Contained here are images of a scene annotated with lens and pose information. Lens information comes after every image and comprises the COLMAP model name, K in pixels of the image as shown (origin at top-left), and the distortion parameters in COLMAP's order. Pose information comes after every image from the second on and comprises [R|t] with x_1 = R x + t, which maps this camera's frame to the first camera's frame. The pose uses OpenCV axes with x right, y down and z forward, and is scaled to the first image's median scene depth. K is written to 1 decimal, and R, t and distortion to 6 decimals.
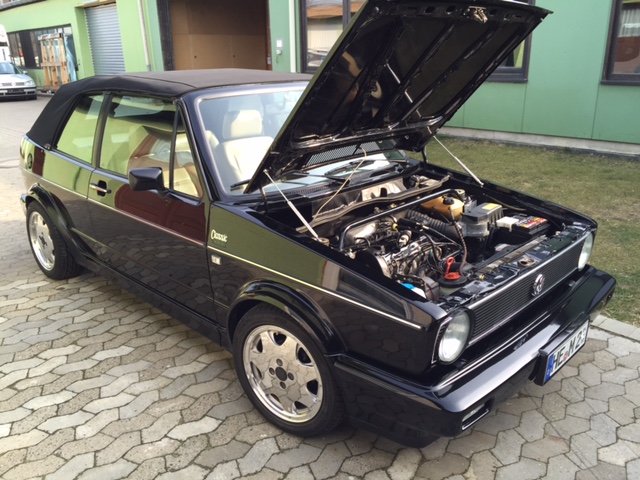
lens RADIAL K [[543.6, 0, 332.9], [0, 543.6, 236.9], [0, 0, 1]] dist [0.052684, -0.065686]
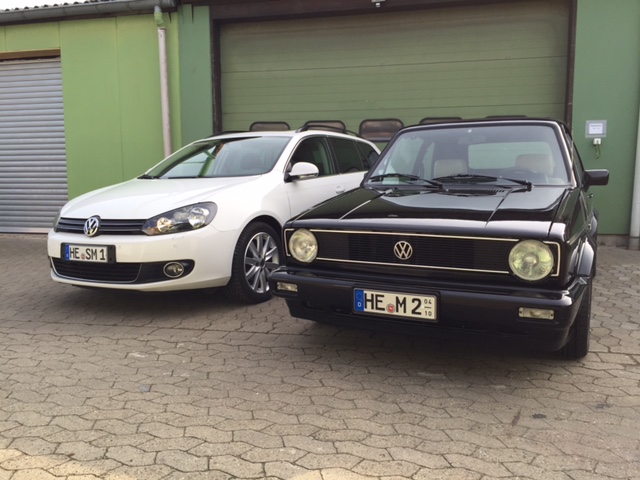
lens RADIAL K [[543.6, 0, 332.9], [0, 543.6, 236.9], [0, 0, 1]] dist [0.052684, -0.065686]
pose [[0.299425, 0.111873, -0.947538, 1.402263], [-0.300944, 0.953482, 0.017476, 0.081247], [0.905416, 0.279923, 0.319164, 0.436246]]
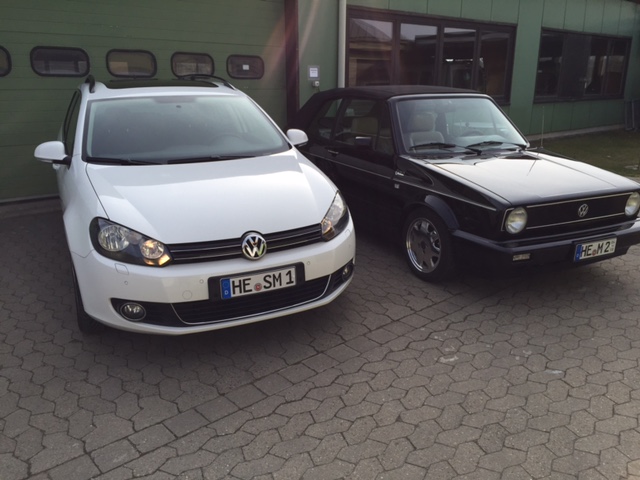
lens RADIAL K [[536.0, 0, 310.0], [0, 536.0, 239.4], [0, 0, 1]] dist [0.002905, 0.000343]
pose [[0.935002, 0.106855, -0.338162, 0.147849], [-0.117552, 0.993003, -0.011249, 0.281739], [0.334594, 0.050270, 0.941021, -0.818724]]
